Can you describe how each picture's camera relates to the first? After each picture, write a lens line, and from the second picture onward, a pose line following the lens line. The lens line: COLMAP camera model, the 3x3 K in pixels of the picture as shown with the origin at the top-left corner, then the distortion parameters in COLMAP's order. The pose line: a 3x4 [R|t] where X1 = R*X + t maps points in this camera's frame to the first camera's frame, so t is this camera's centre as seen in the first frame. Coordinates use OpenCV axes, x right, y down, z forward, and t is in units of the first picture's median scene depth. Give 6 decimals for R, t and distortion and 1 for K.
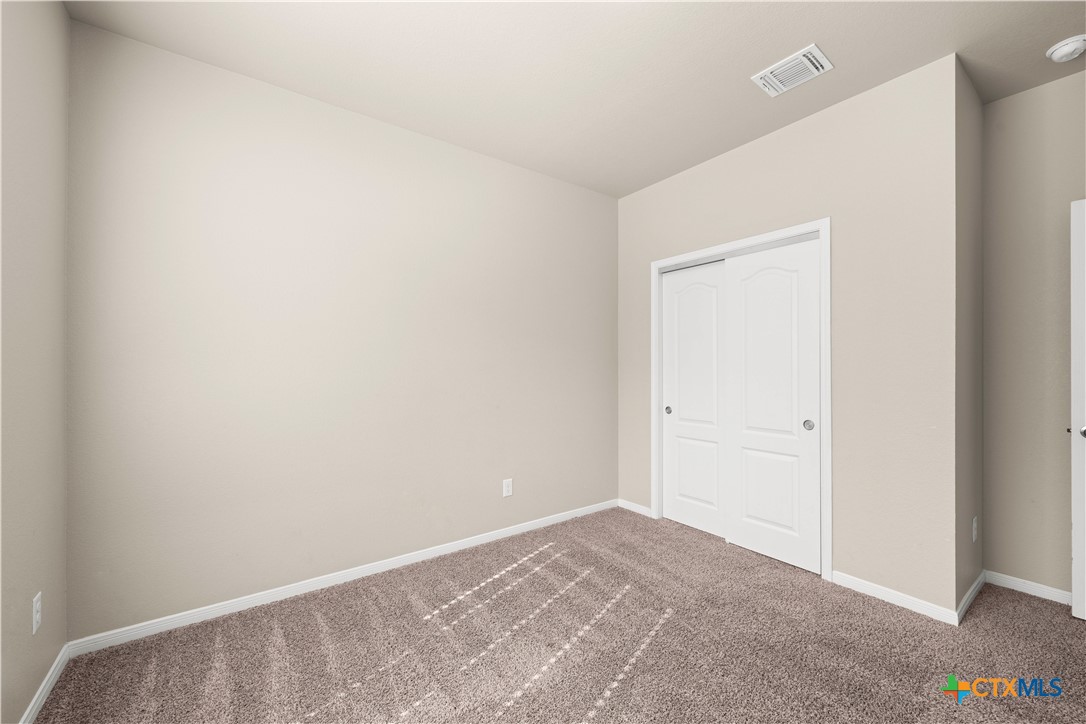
lens RADIAL K [[431.4, 0, 543.2], [0, 431.4, 370.2], [0, 0, 1]] dist [0.000961, -0.000873]
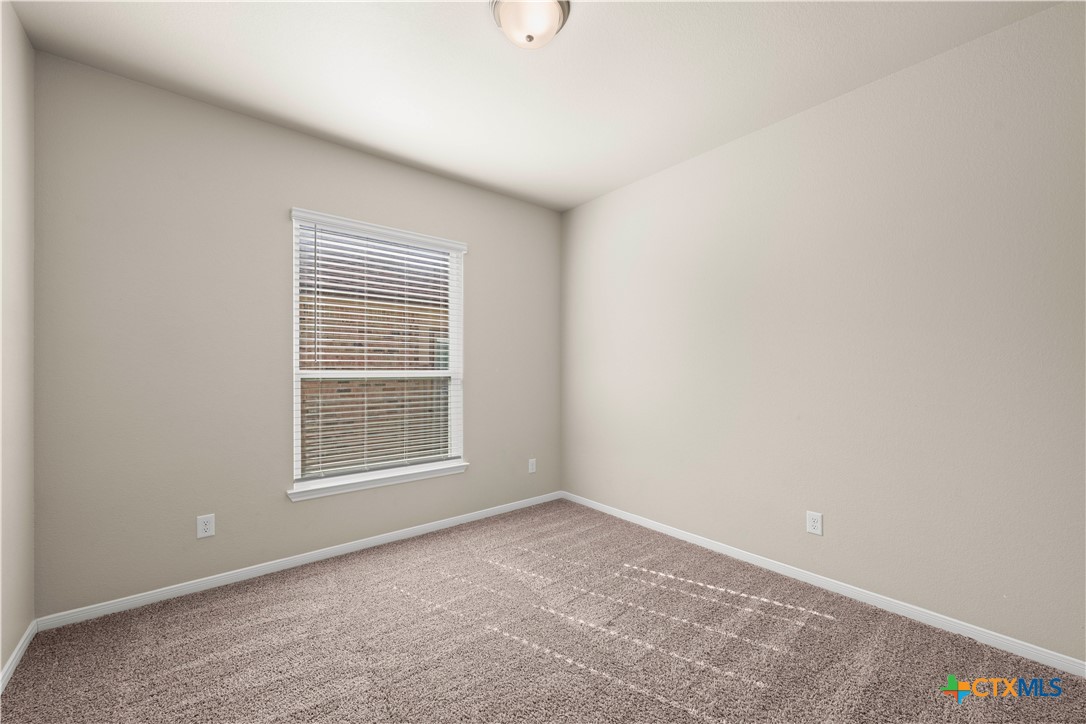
lens RADIAL K [[431.4, 0, 545.9], [0, 431.4, 365.9], [0, 0, 1]] dist [0.000961, -0.000873]
pose [[0.049403, -0.002565, -0.998776, 0.707681], [-0.005408, 0.999981, -0.002835, -0.004953], [0.998764, 0.005541, 0.049388, 0.501270]]
